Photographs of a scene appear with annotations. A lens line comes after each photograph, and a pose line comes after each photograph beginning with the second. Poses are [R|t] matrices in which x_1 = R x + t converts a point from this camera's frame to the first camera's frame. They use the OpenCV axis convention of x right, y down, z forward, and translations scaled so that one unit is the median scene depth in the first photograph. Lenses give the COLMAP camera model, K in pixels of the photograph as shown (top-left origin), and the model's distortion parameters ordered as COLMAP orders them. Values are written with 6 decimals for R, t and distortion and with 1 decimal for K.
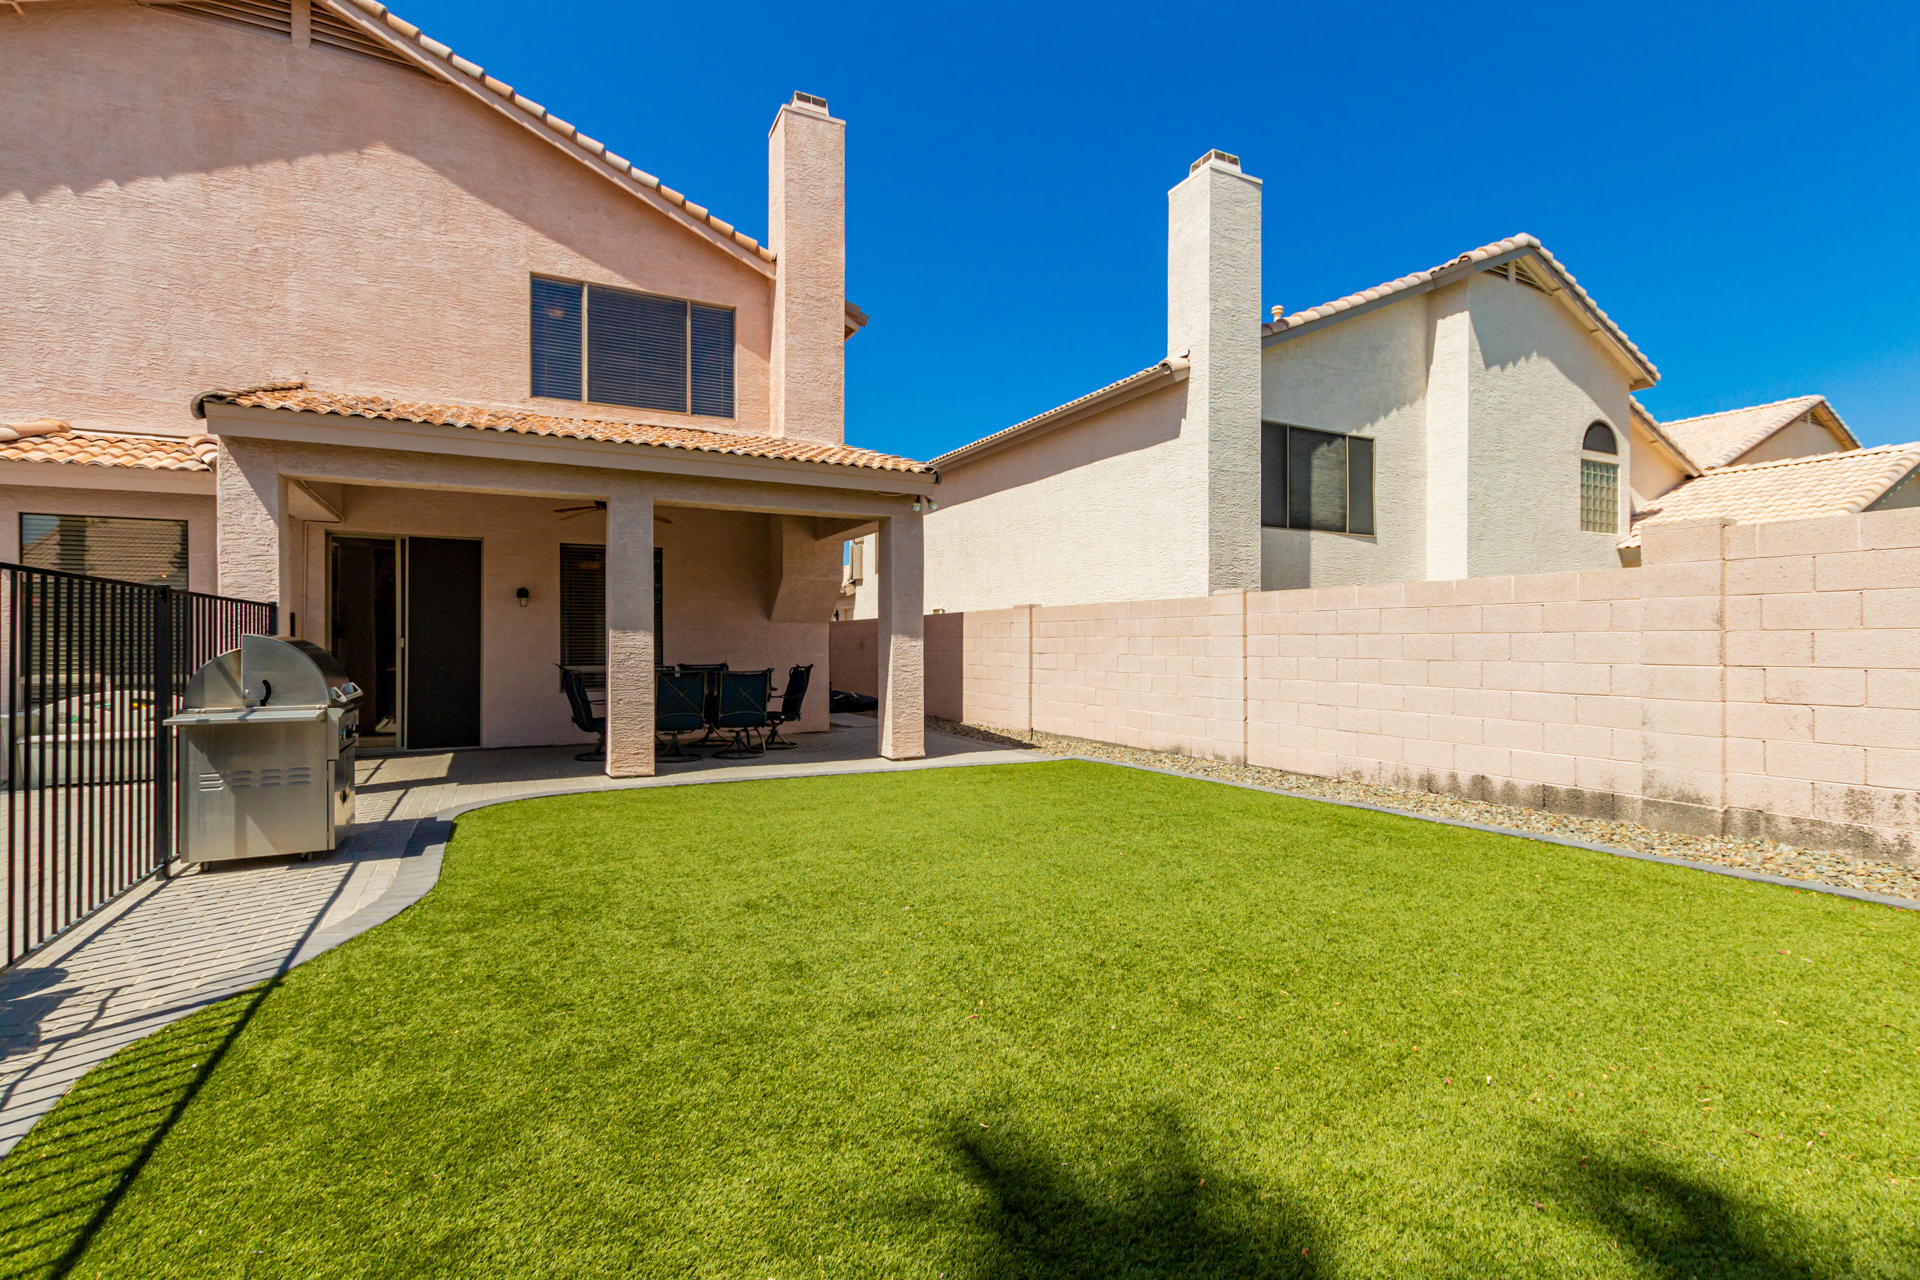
lens RADIAL K [[890.3, 0, 989.8], [0, 890.3, 645.2], [0, 0, 1]] dist [0.004141, -0.003425]
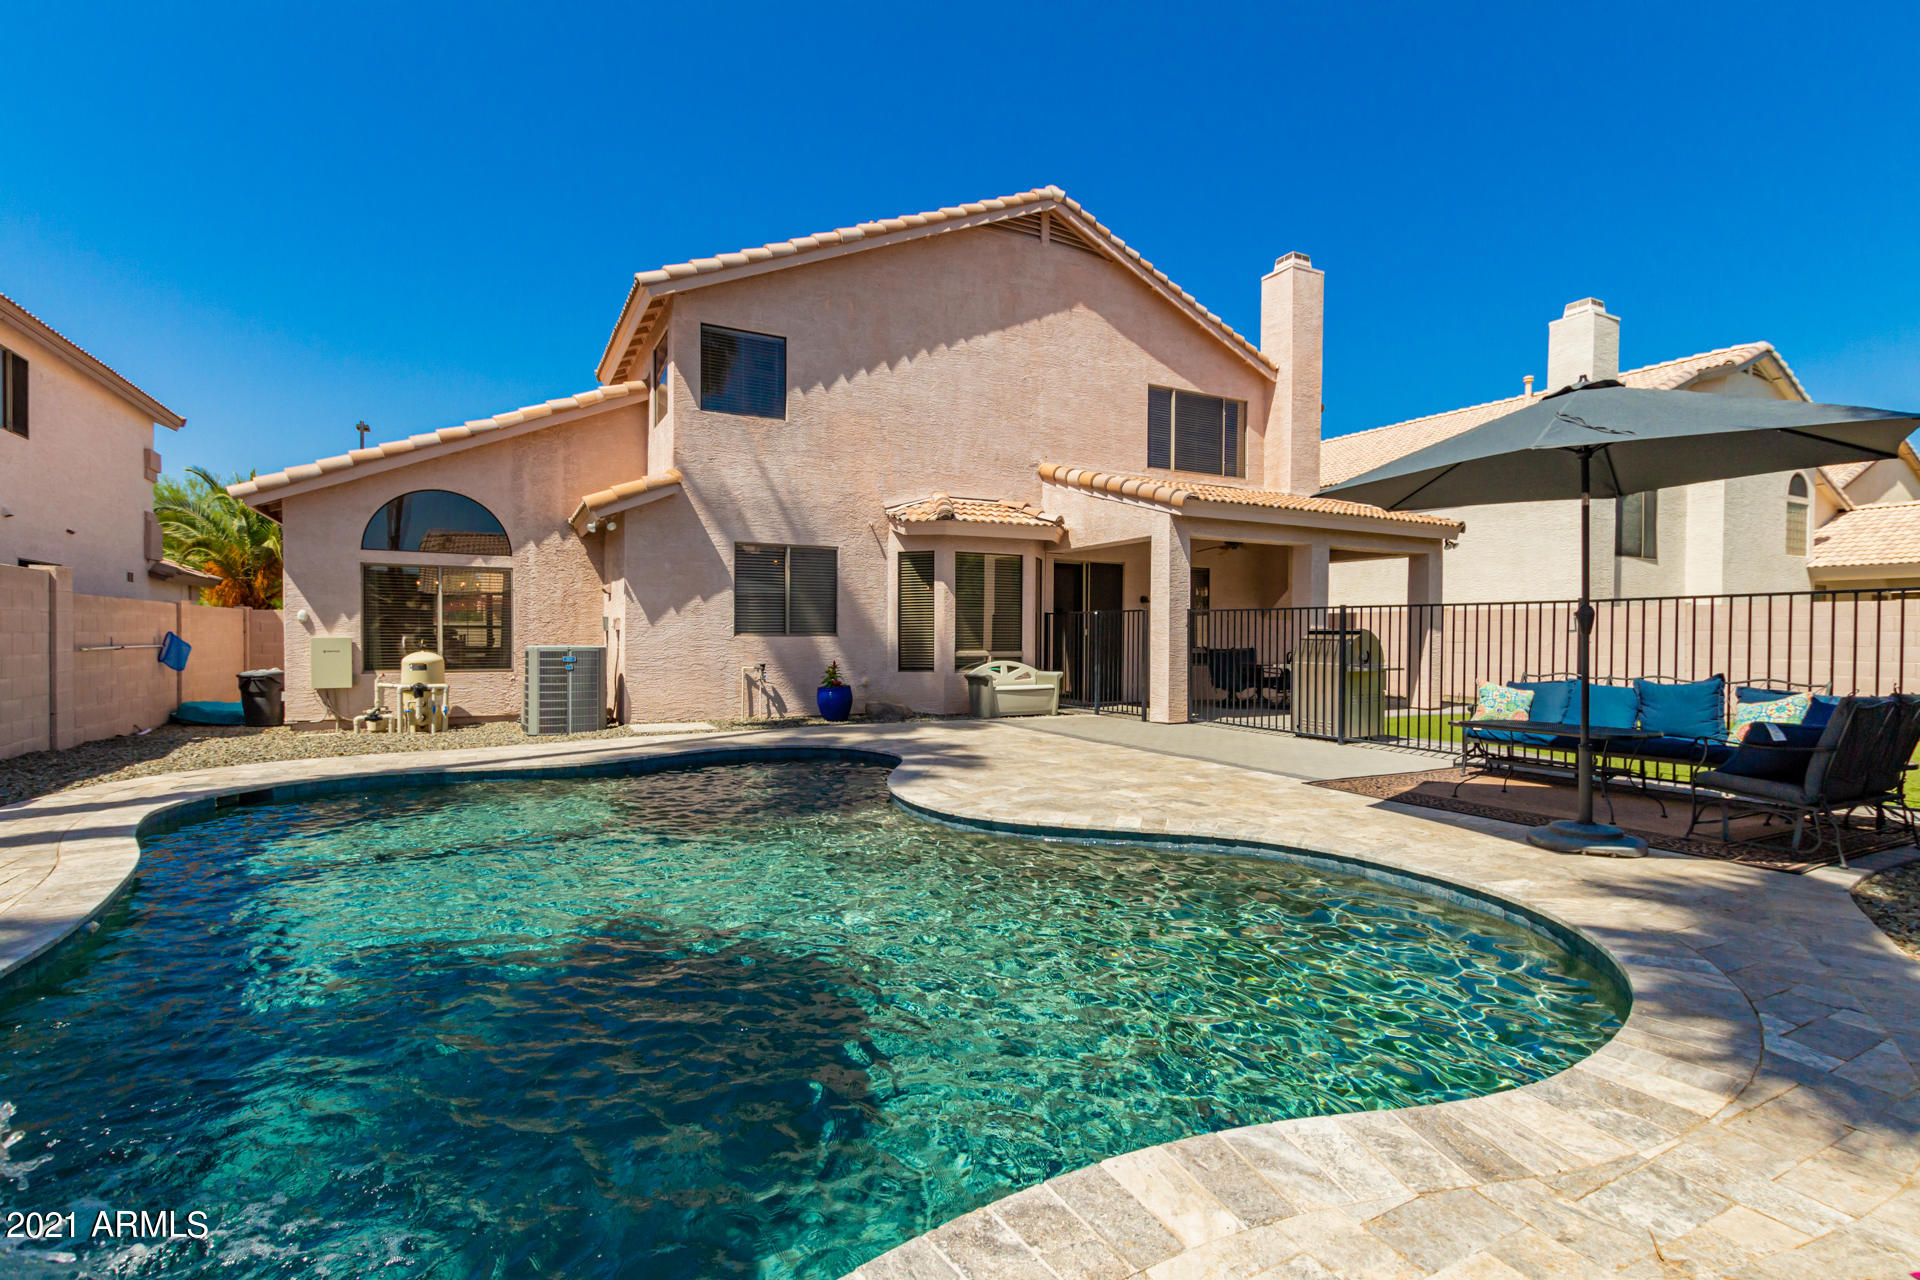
lens RADIAL K [[877.5, 0, 961.5], [0, 877.5, 646.1], [0, 0, 1]] dist [0.001575, -0.000808]
pose [[0.999977, 0.006633, 0.001696, -0.842593], [-0.006657, 0.999872, 0.014573, 0.001171], [-0.001599, -0.014584, 0.999892, -0.484321]]
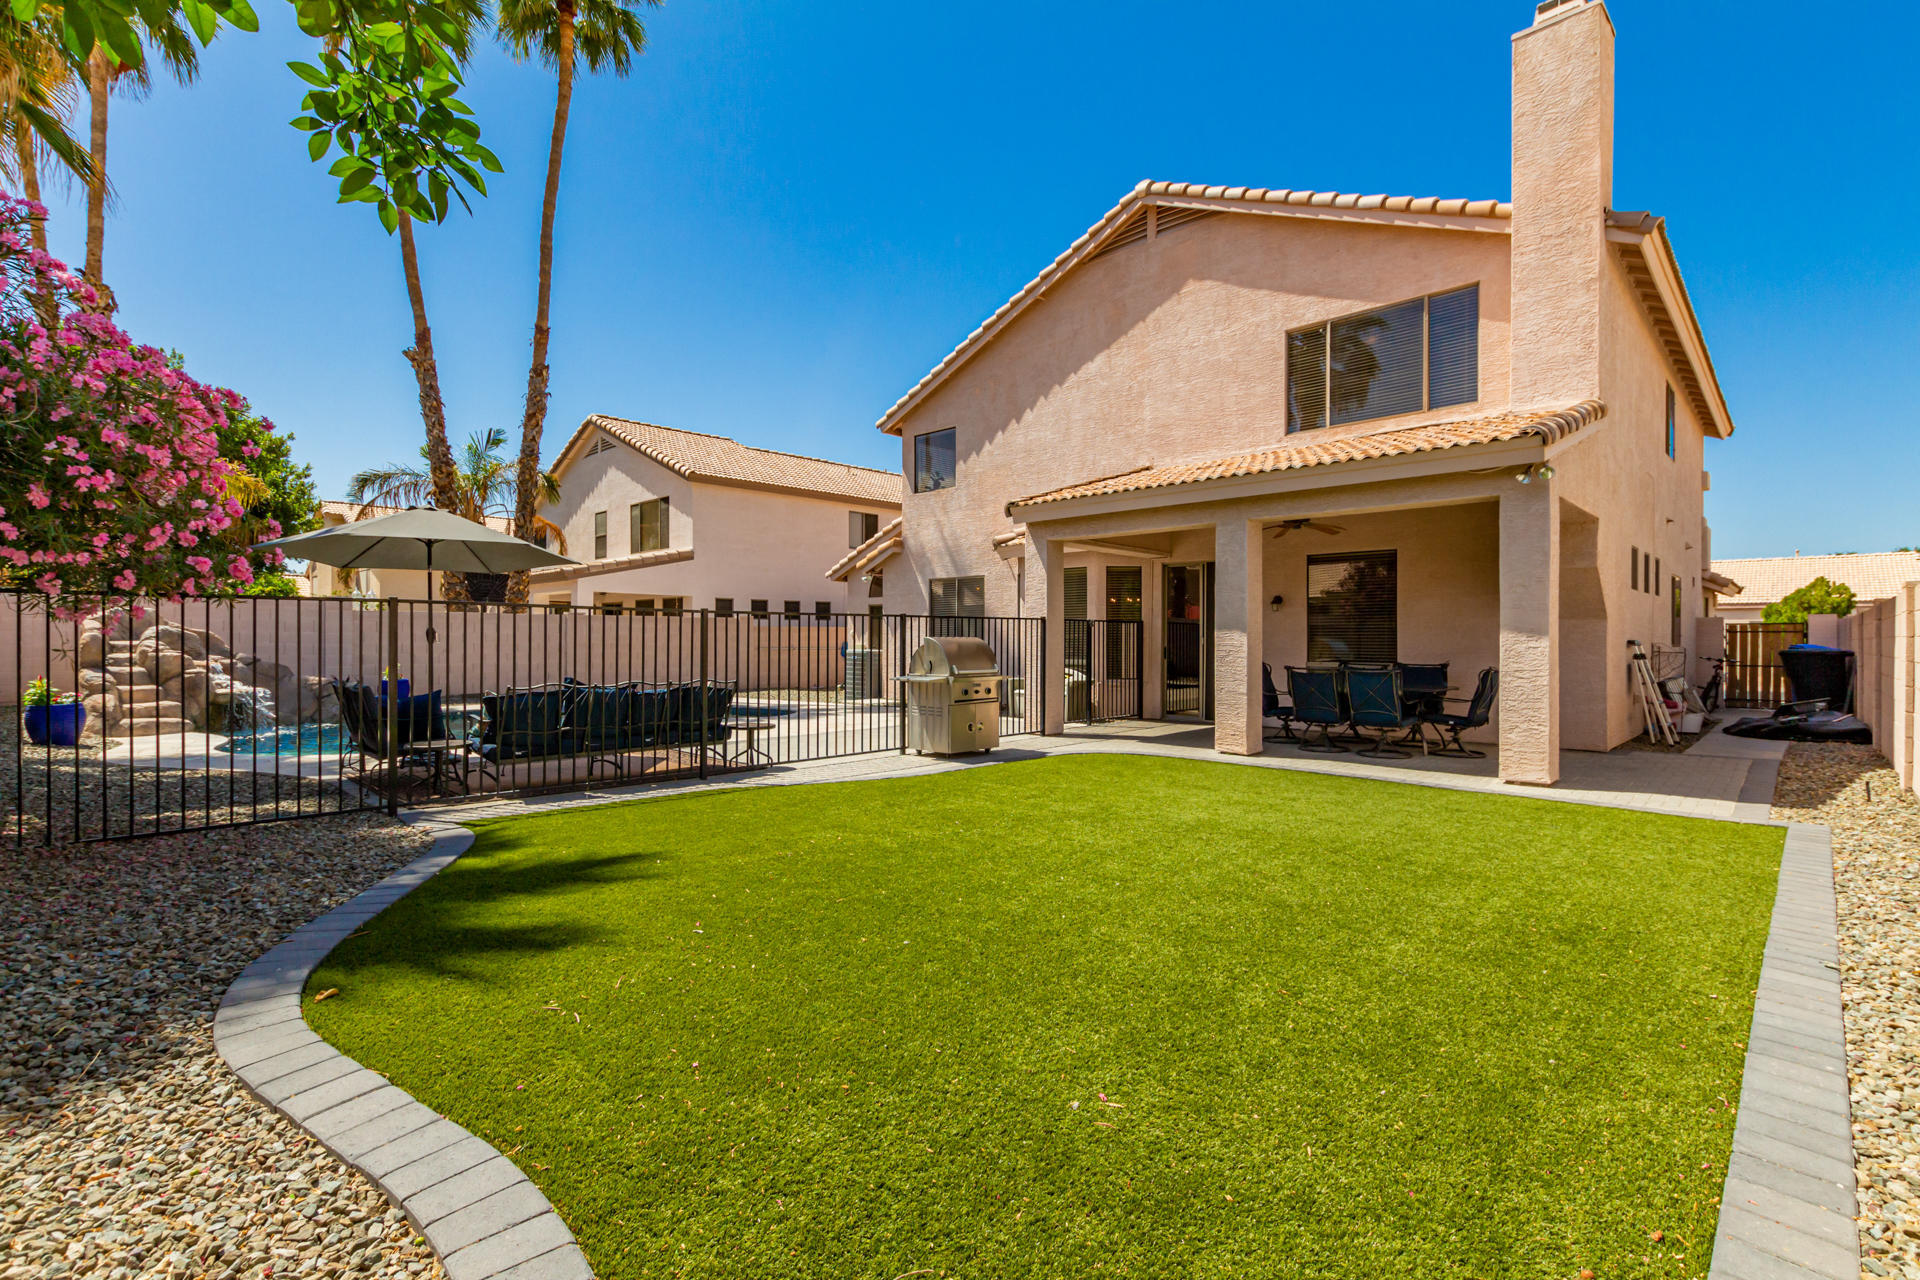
lens RADIAL K [[877.8, 0, 935.0], [0, 877.8, 638.2], [0, 0, 1]] dist [0.002660, 0.000486]
pose [[0.281407, 0.000676, -0.959588, 0.490959], [-0.003967, 0.999992, -0.000459, -0.004288], [0.959580, 0.003936, 0.281407, 0.223141]]
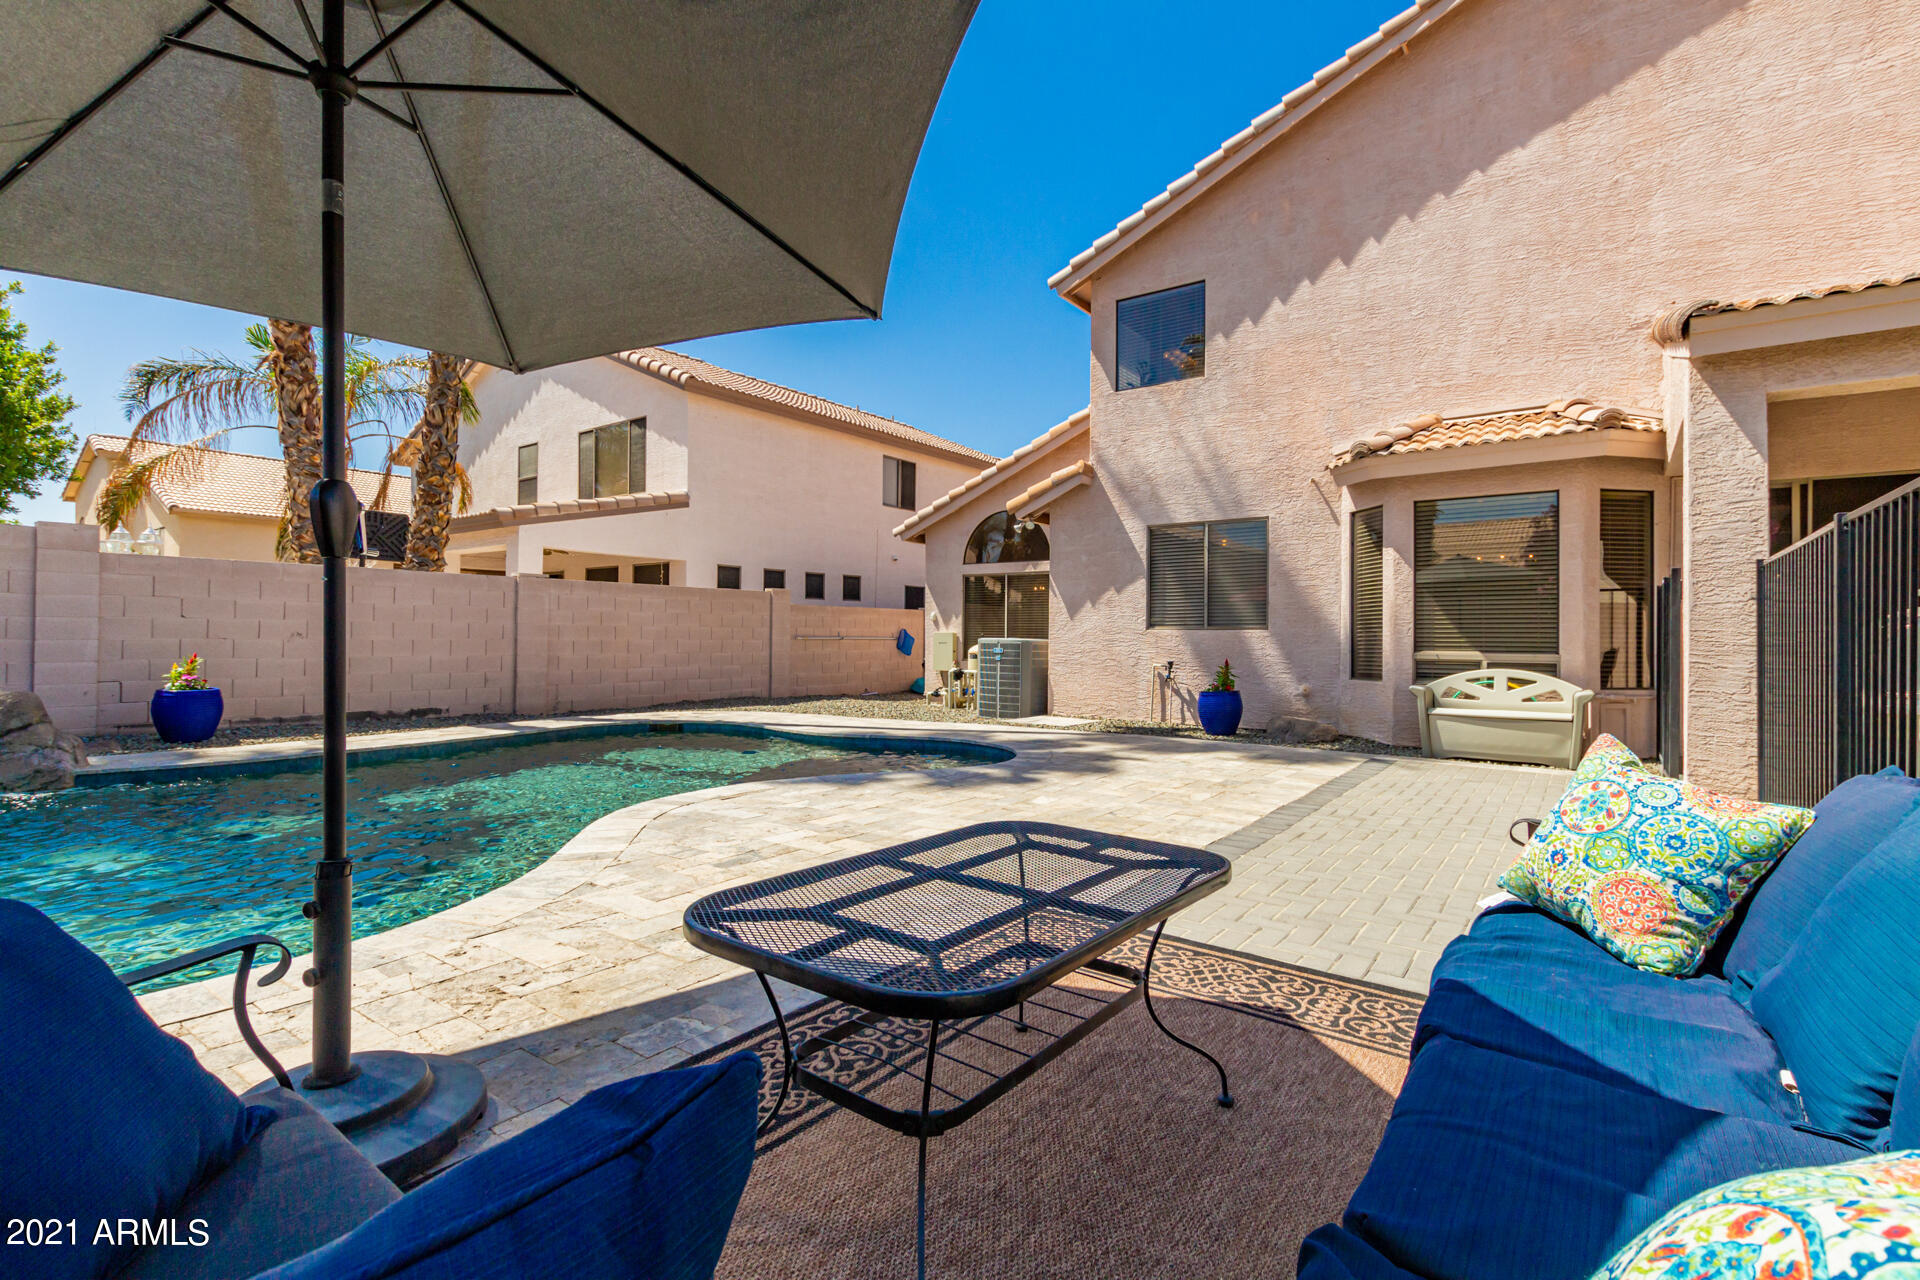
lens RADIAL K [[885.6, 0, 958.9], [0, 885.6, 625.6], [0, 0, 1]] dist [0.002098, -0.000417]
pose [[0.421938, -0.005620, -0.906607, -0.268985], [-0.011080, 0.999874, -0.011354, 0.016685], [0.906557, 0.014836, 0.421823, 0.031631]]
